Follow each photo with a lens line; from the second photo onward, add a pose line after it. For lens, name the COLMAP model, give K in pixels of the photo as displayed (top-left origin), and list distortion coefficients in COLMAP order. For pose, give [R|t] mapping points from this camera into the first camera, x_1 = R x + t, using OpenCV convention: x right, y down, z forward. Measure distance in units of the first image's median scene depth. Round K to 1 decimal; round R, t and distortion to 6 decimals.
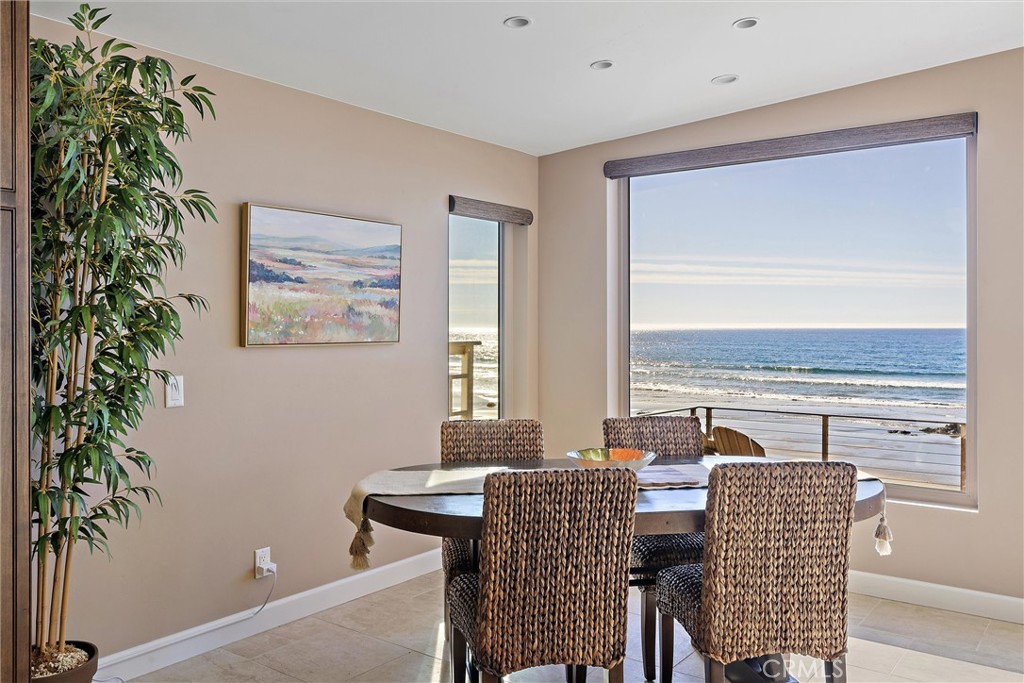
lens RADIAL K [[834.7, 0, 524.5], [0, 834.7, 329.1], [0, 0, 1]] dist [0.004916, 0.002879]
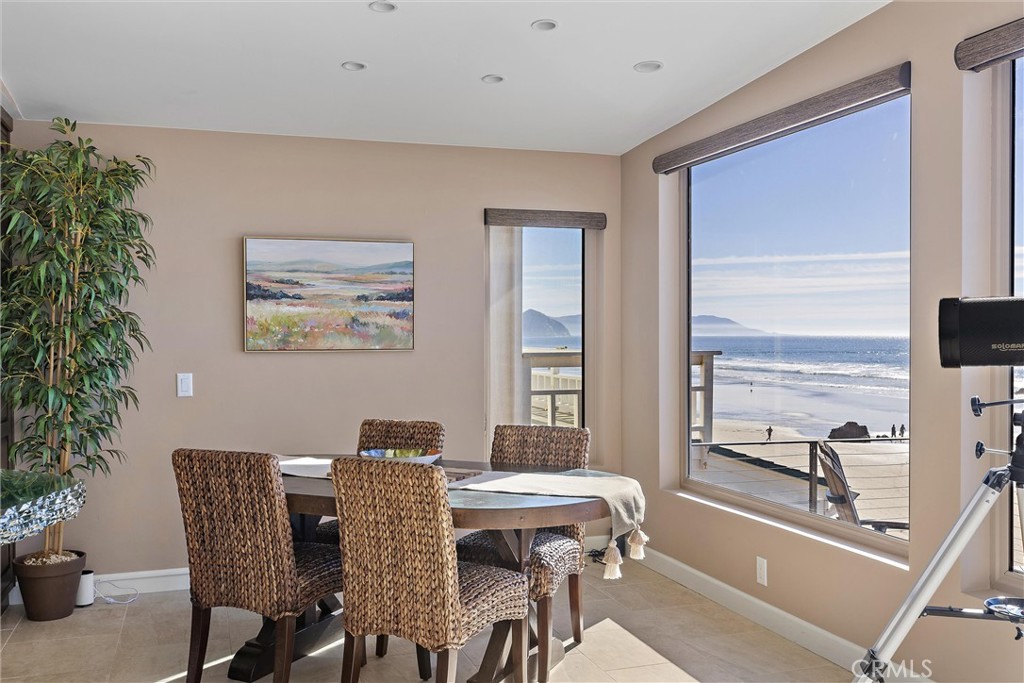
lens RADIAL K [[966.6, 0, 511.9], [0, 966.6, 351.7], [0, 0, 1]] dist [-0.001452, 0.000000]
pose [[0.818326, 0.008609, -0.574690, 0.743901], [0.000285, 0.999882, 0.015384, -0.001127], [0.574754, -0.012753, 0.818227, 0.040170]]
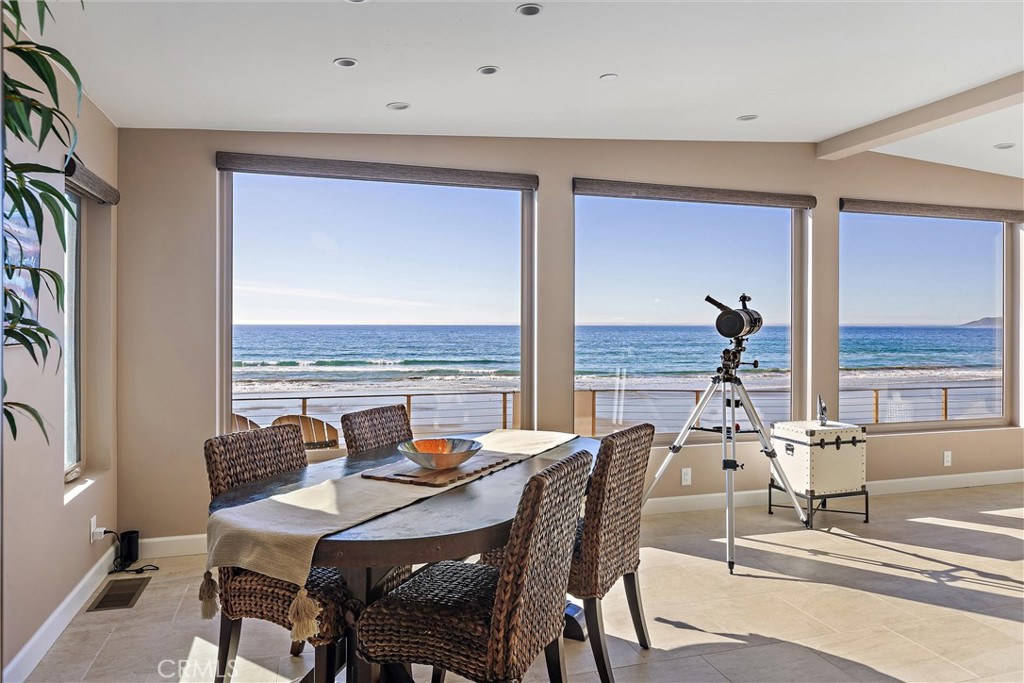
lens RADIAL K [[711.9, 0, 539.3], [0, 711.9, 327.6], [0, 0, 1]] dist [-0.027092, 0.012485]
pose [[0.592352, 0.006450, 0.805654, -0.411644], [-0.005042, 0.999978, -0.004299, 0.001968], [-0.805664, -0.001516, 0.592371, 0.285134]]
